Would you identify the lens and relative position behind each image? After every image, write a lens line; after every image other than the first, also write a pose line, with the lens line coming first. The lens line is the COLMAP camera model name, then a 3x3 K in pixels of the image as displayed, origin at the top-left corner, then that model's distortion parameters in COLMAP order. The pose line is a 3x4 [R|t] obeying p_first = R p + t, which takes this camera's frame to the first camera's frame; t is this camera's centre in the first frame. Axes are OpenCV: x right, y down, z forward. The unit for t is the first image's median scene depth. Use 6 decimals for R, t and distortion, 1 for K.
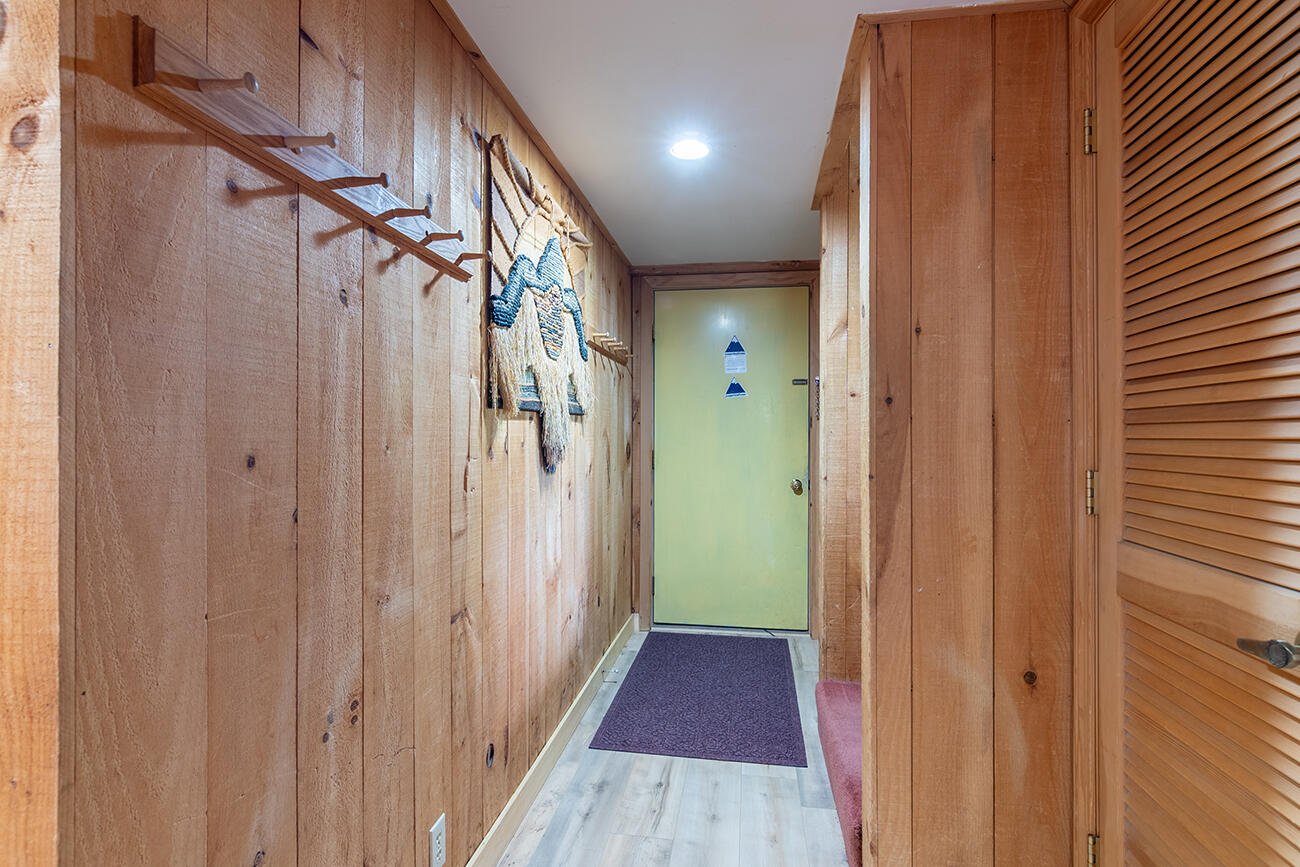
lens RADIAL K [[632.6, 0, 650.0], [0, 632.6, 433.5], [0, 0, 1]] dist [-0.003819, 0.000993]
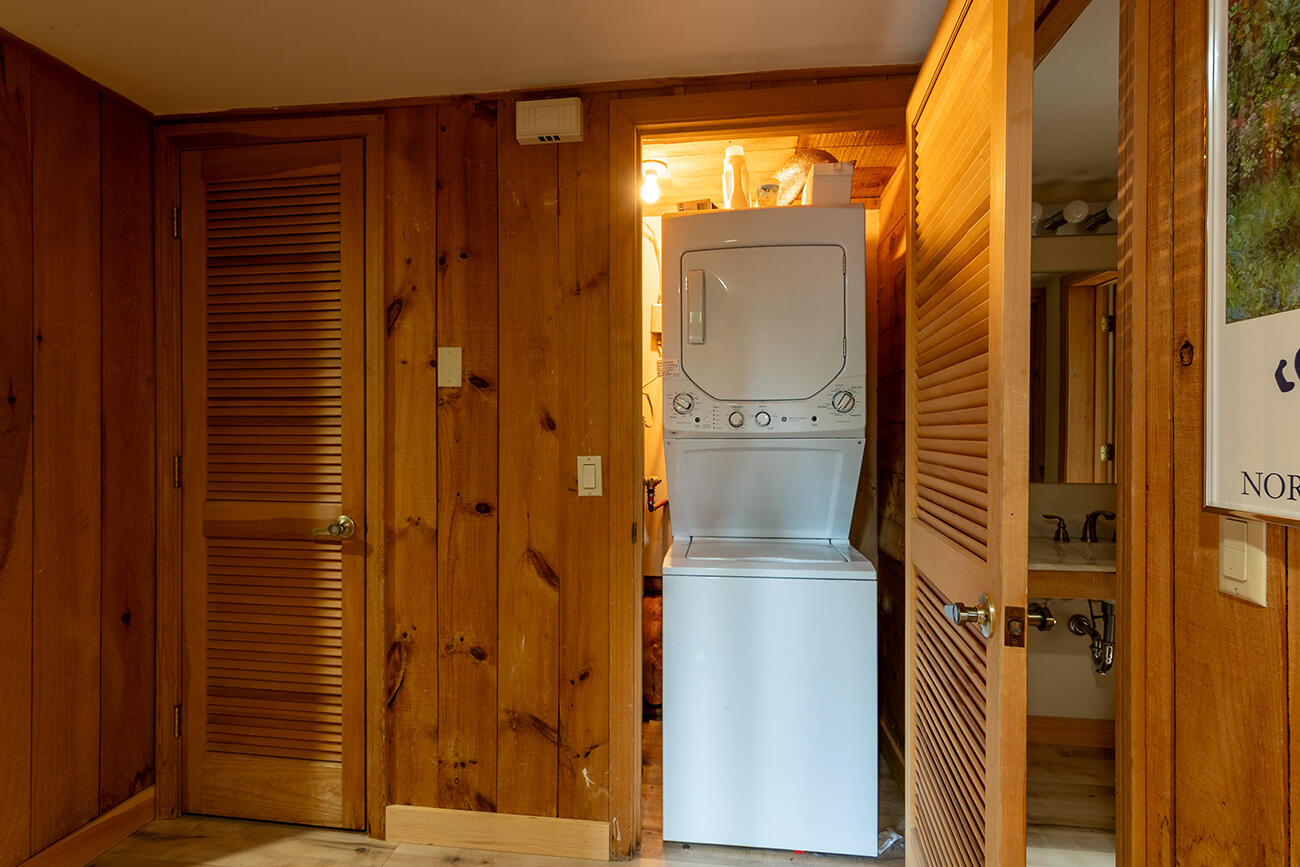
lens RADIAL K [[632.6, 0, 650.0], [0, 632.6, 433.5], [0, 0, 1]] dist [-0.003819, 0.000993]
pose [[-0.038369, -0.003855, 0.999256, -0.740983], [-0.005970, 0.999976, 0.003629, -0.005968], [-0.999246, -0.005827, -0.038391, -0.031332]]
